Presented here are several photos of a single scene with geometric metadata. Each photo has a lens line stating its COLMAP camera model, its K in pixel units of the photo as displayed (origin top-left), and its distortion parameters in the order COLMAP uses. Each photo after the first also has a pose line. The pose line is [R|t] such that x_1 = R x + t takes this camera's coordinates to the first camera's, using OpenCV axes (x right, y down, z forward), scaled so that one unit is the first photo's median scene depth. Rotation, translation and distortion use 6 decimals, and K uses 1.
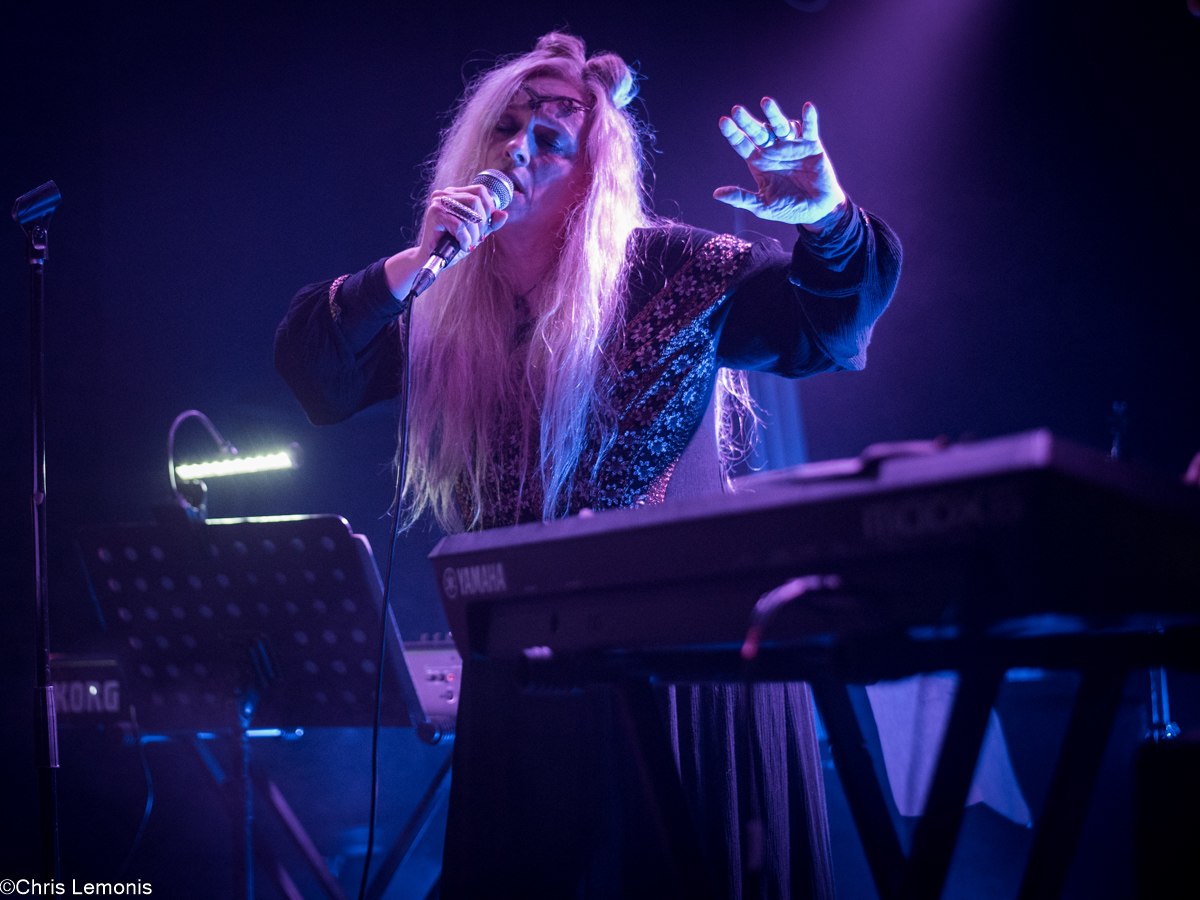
lens RADIAL K [[1741.8, 0, 648.7], [0, 1741.8, 450.9], [0, 0, 1]] dist [0.193769, -1.664956]
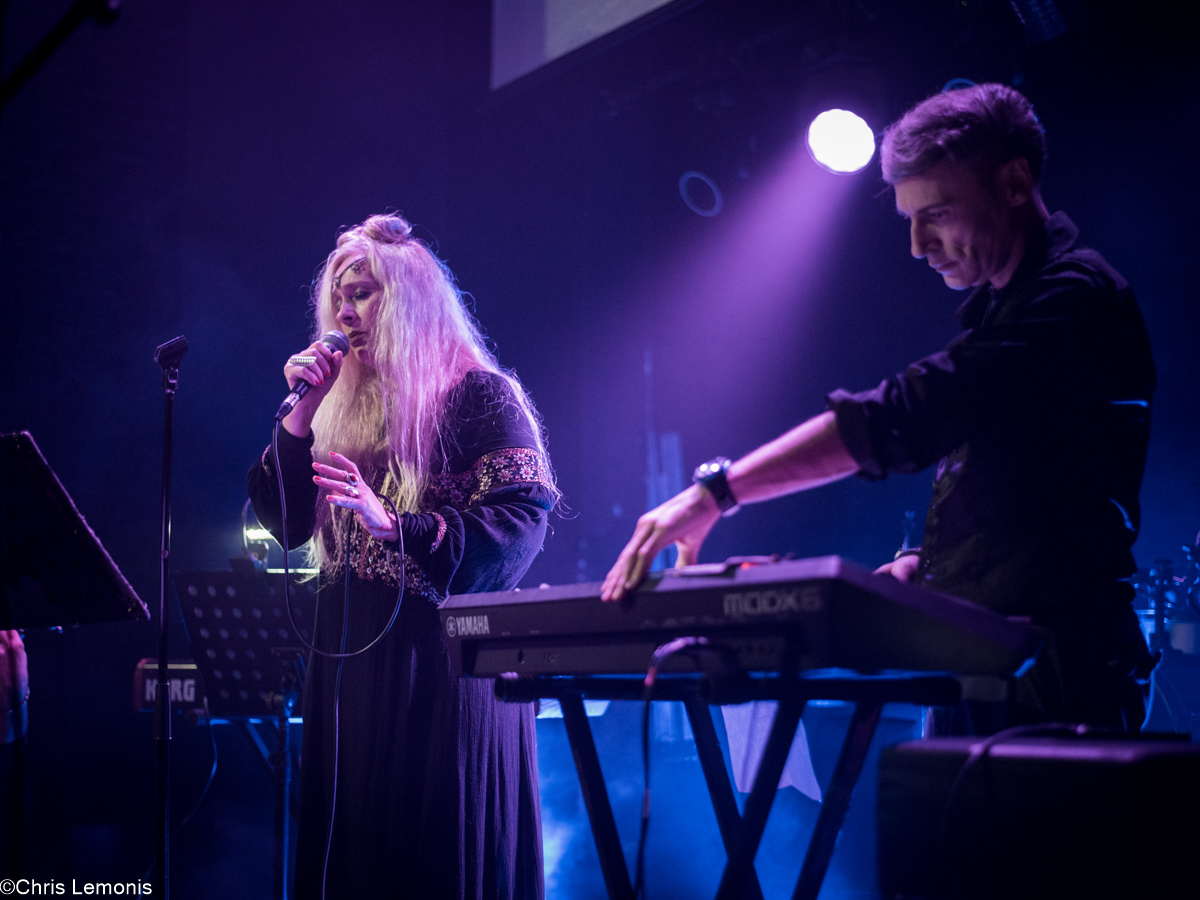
lens RADIAL K [[1764.6, 0, 600.0], [0, 1764.6, 450.0], [0, 0, 1]] dist [-0.020901, 0.016352]
pose [[0.997353, 0.052157, 0.050661, -0.070857], [-0.051767, 0.998619, -0.008981, -0.070938], [-0.051059, 0.006335, 0.998676, -0.540981]]
